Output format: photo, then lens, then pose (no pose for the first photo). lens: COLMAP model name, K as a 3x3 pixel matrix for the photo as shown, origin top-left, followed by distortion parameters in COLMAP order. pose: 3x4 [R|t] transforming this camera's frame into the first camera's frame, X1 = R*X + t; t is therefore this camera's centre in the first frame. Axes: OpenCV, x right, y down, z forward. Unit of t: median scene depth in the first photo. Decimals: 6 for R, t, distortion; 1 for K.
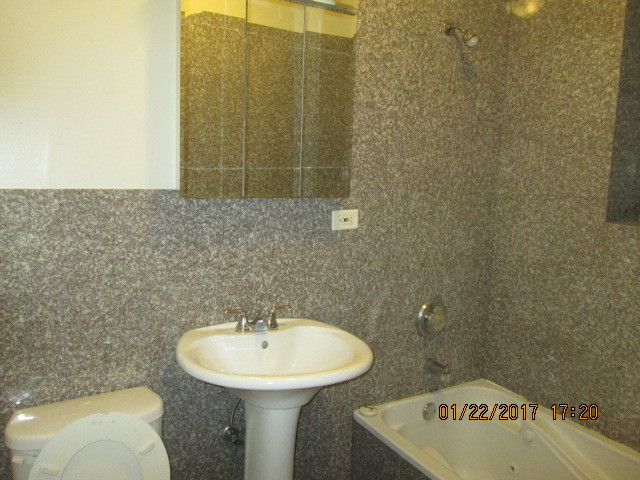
lens RADIAL K [[529.9, 0, 319.9], [0, 529.9, 240.6], [0, 0, 1]] dist [-0.060906, 0.023928]
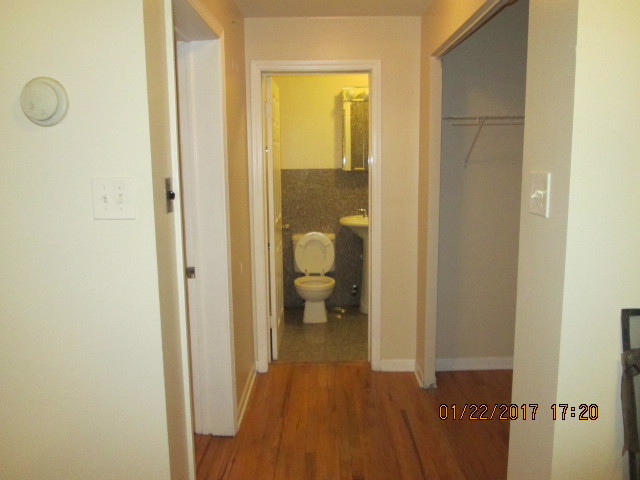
lens RADIAL K [[529.9, 0, 319.0], [0, 529.9, 238.9], [0, 0, 1]] dist [-0.060906, 0.023928]
pose [[0.863602, 0.052764, -0.501406, 1.229498], [-0.037676, 0.998482, 0.040180, 0.204153], [0.502764, -0.015809, 0.864279, -1.830568]]
